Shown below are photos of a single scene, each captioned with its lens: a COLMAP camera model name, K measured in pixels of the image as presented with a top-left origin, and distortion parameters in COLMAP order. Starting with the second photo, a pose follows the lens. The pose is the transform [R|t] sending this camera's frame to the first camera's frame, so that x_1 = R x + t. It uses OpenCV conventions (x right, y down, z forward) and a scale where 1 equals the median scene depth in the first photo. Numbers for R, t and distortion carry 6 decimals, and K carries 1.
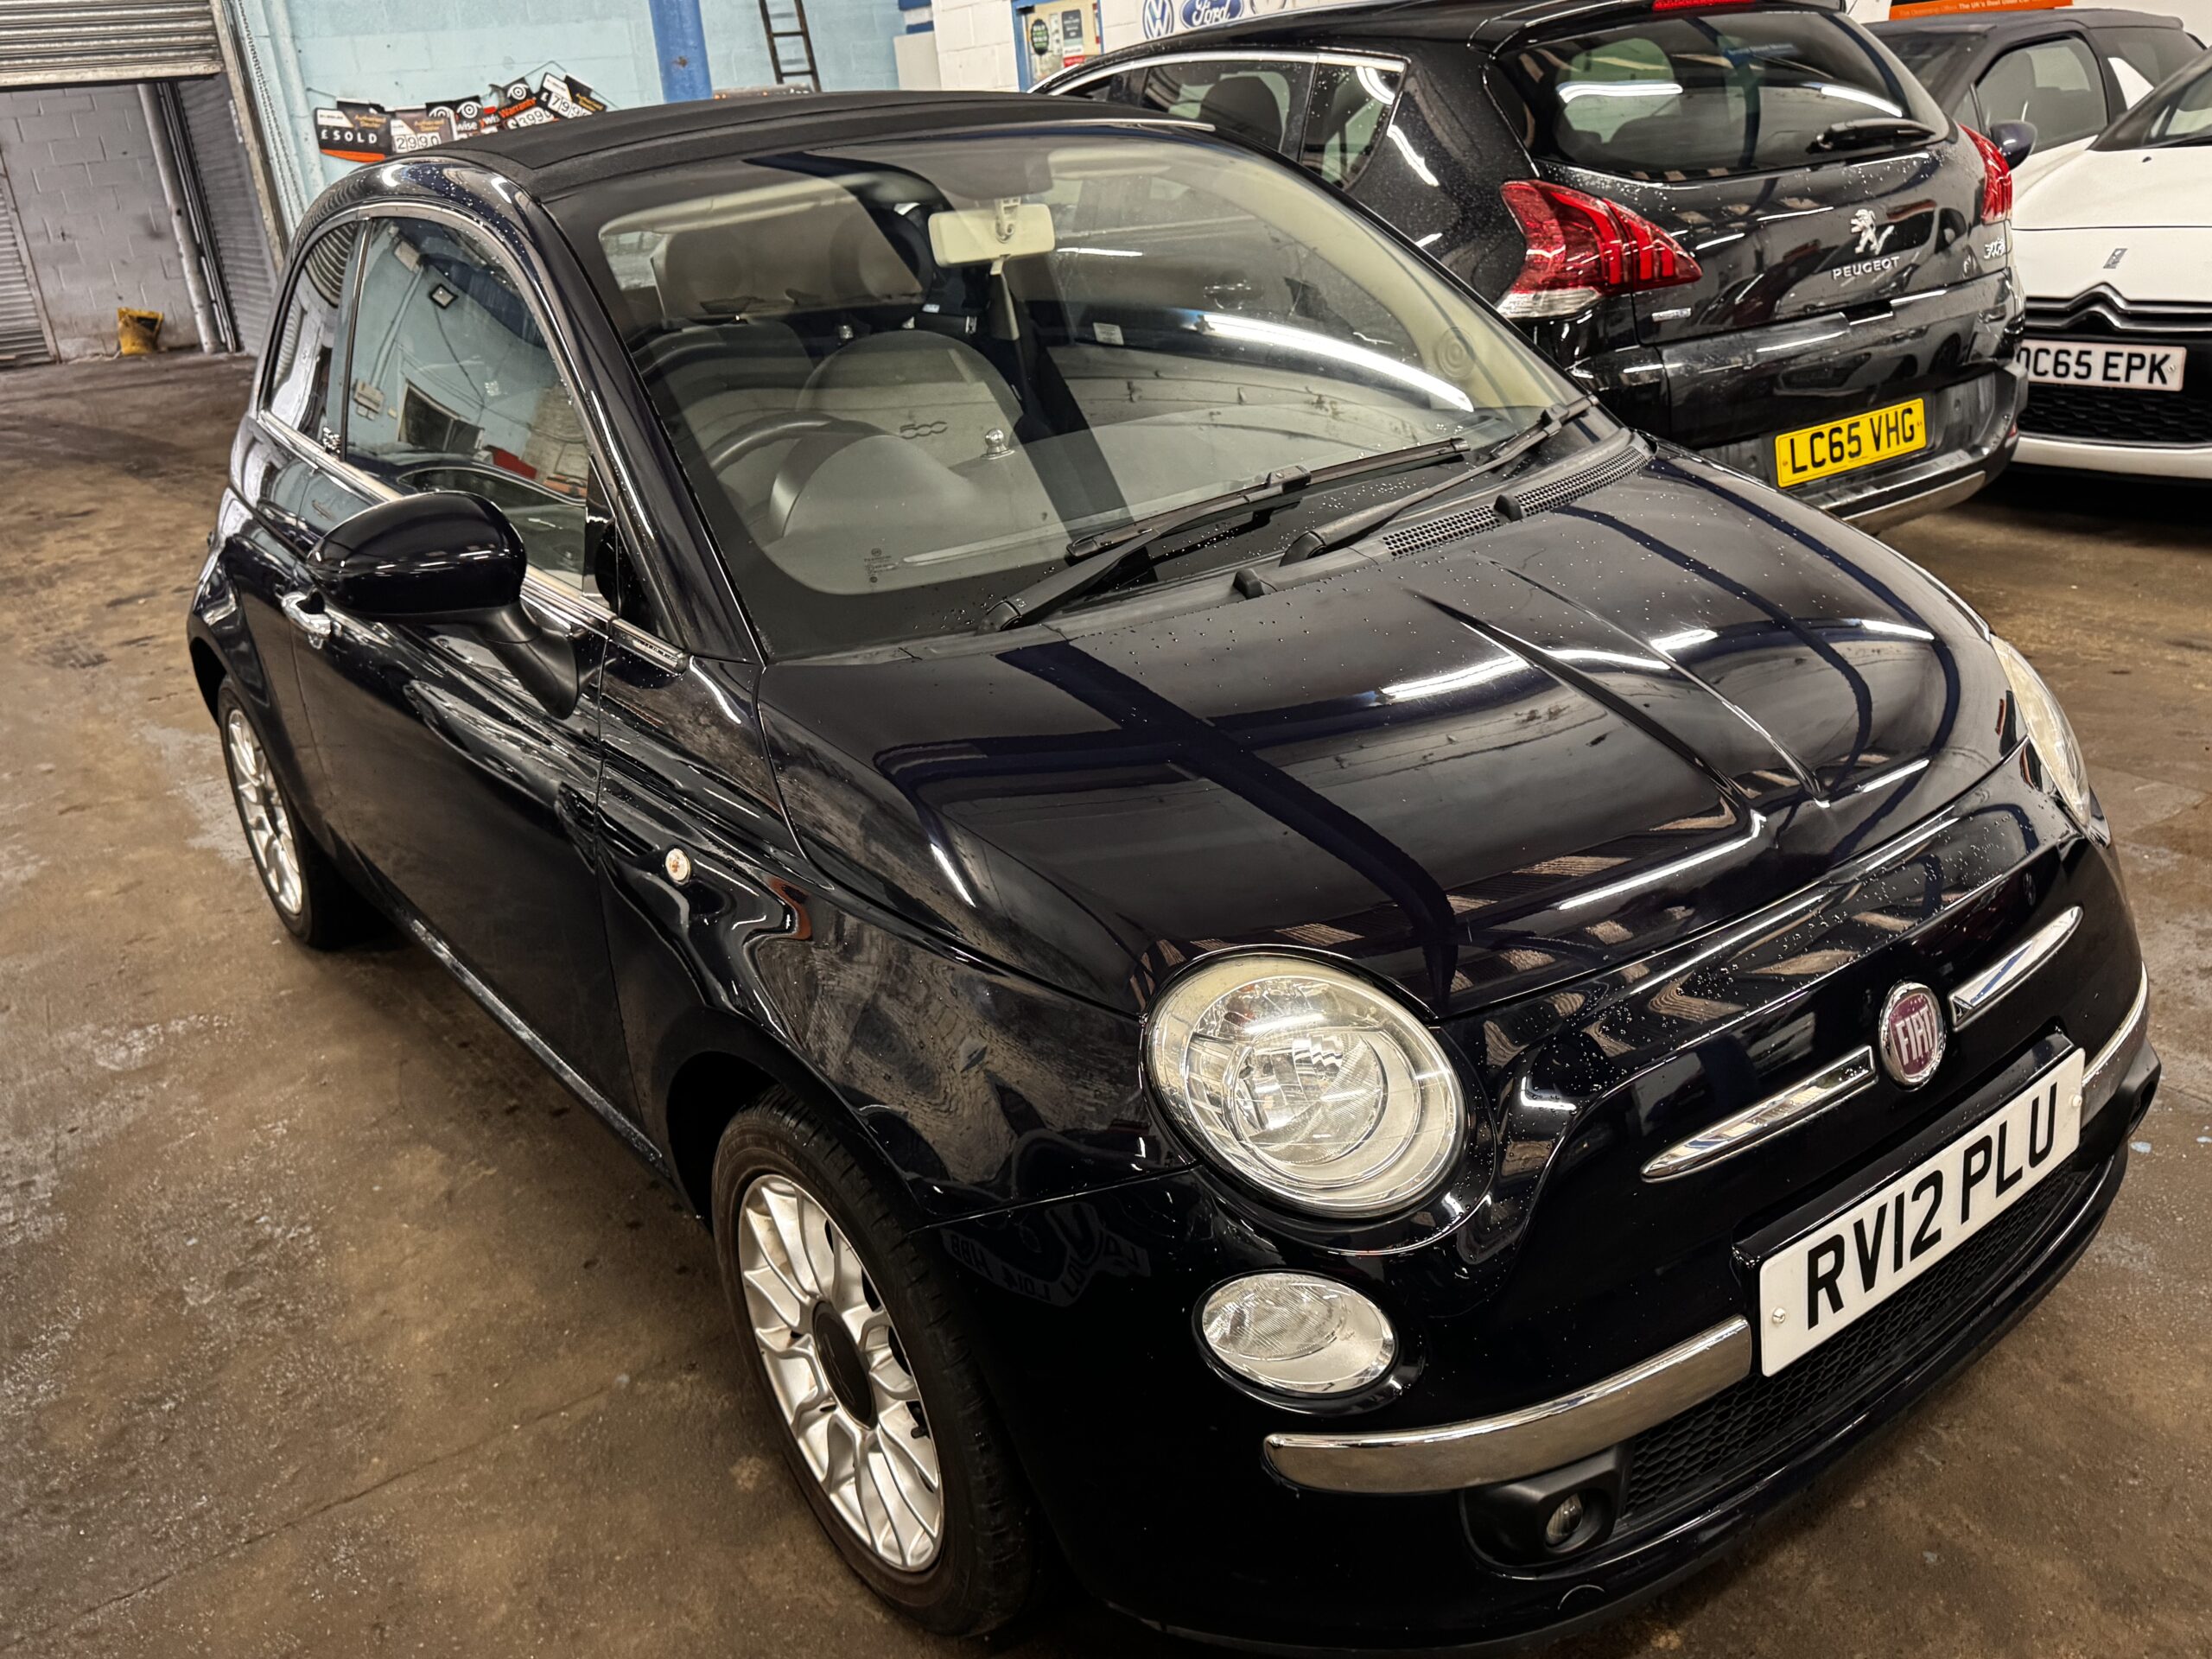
lens RADIAL K [[1845.1, 0, 1079.7], [0, 1845.1, 820.4], [0, 0, 1]] dist [0.005558, -0.008465]
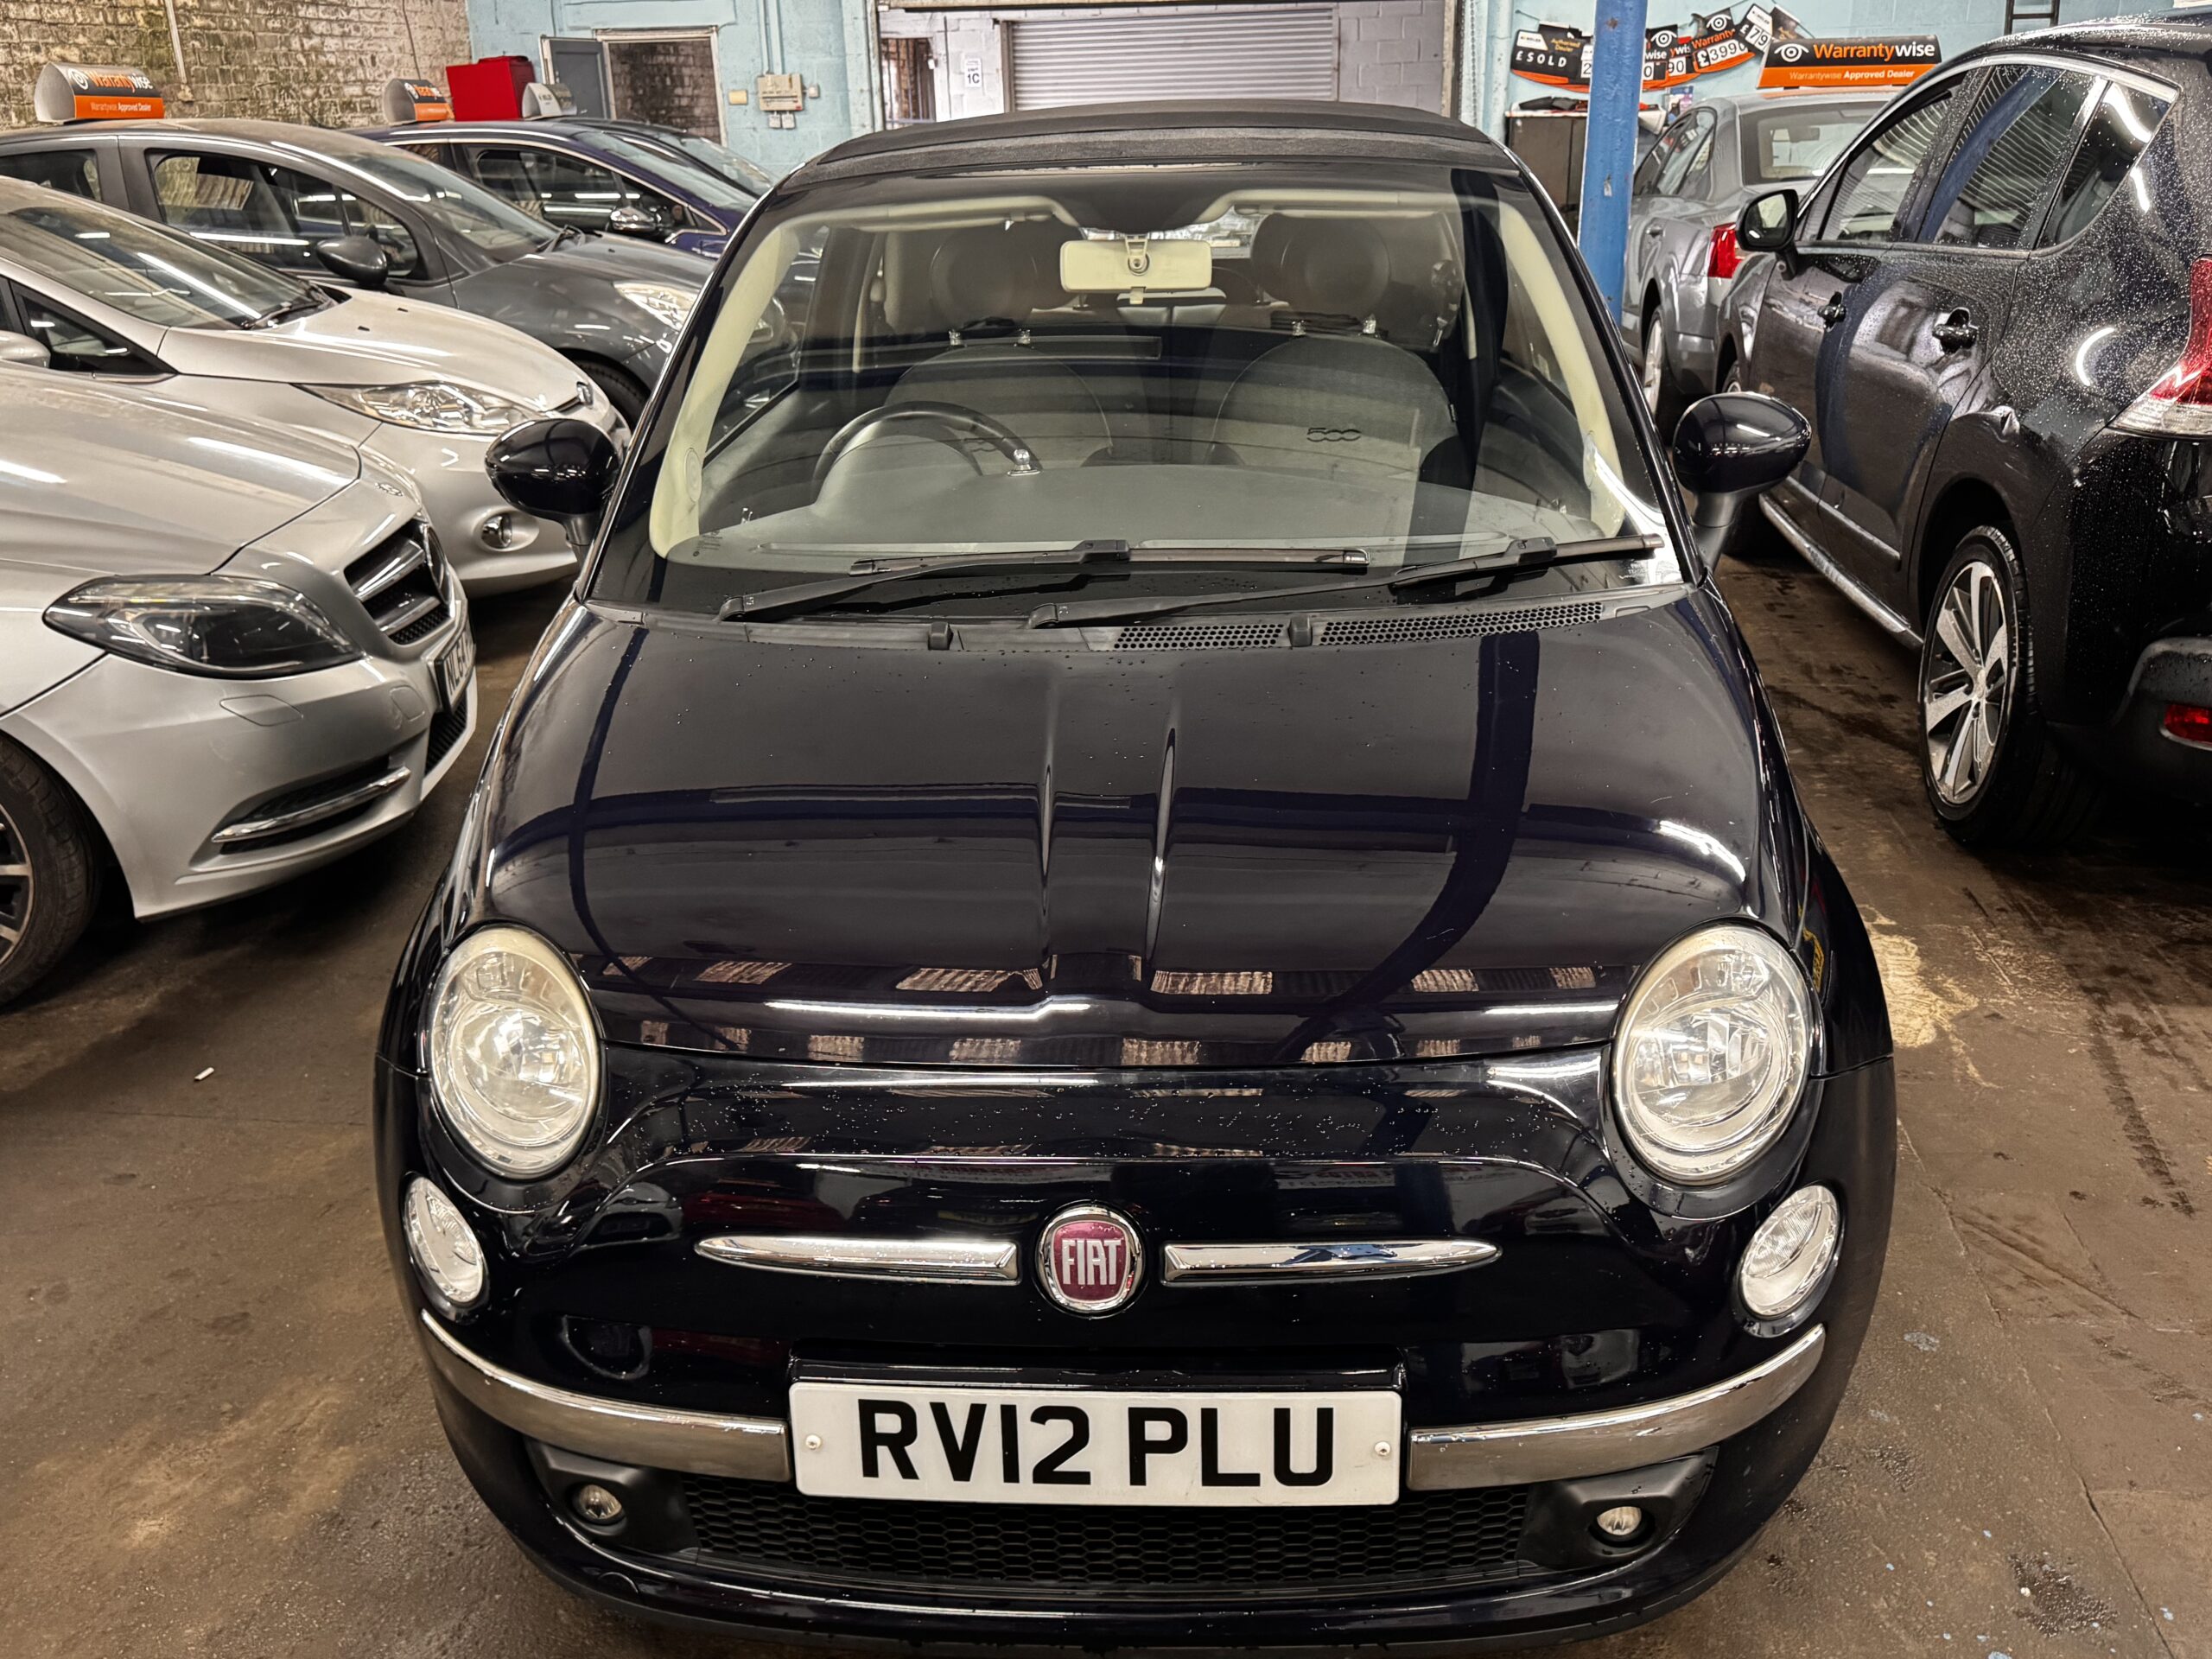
lens RADIAL K [[1845.1, 0, 1079.7], [0, 1845.1, 820.4], [0, 0, 1]] dist [0.005558, -0.008465]
pose [[0.765485, 0.294637, -0.572034, 0.125482], [-0.268527, 0.954168, 0.132124, -0.029914], [0.584745, 0.052468, 0.809519, 0.031623]]
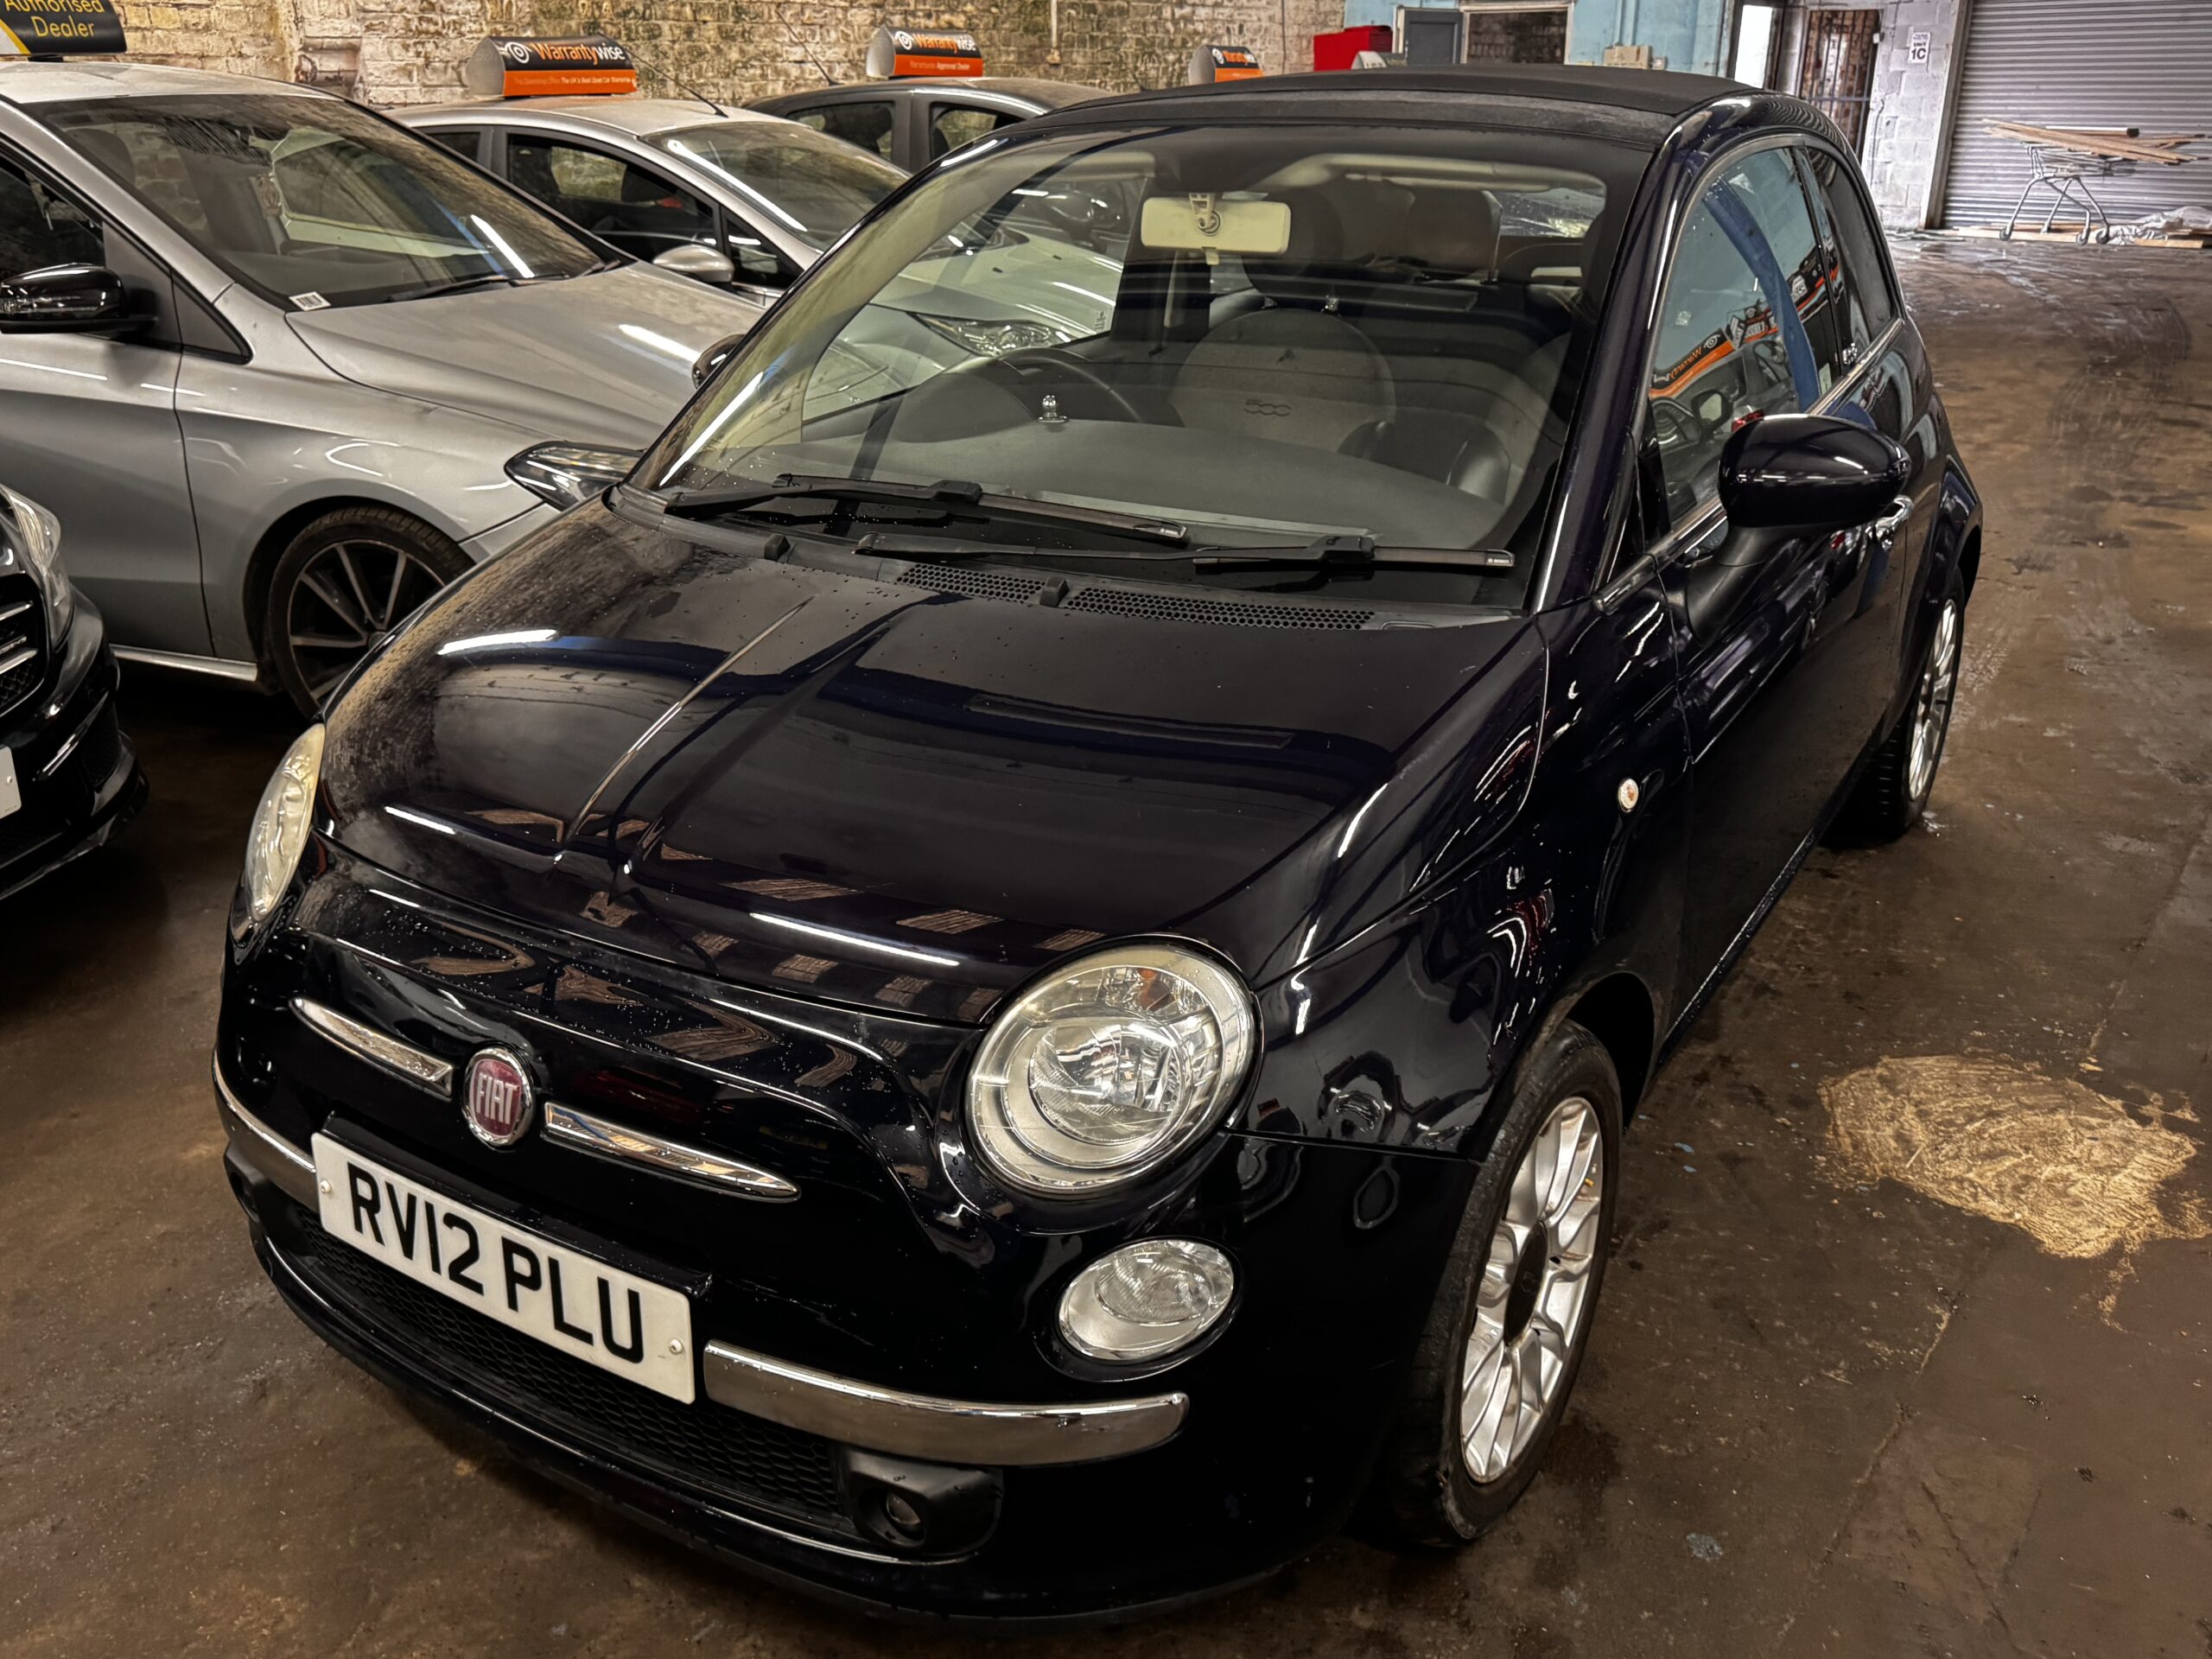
lens RADIAL K [[1798.2, 0, 1106.0], [0, 1798.2, 829.5], [0, 0, 1]] dist [0.047083, -0.078303]
pose [[0.363341, 0.427989, -0.827532, 0.185075], [-0.358013, 0.884178, 0.300095, -0.060804], [0.860122, 0.187230, 0.474483, 0.107727]]
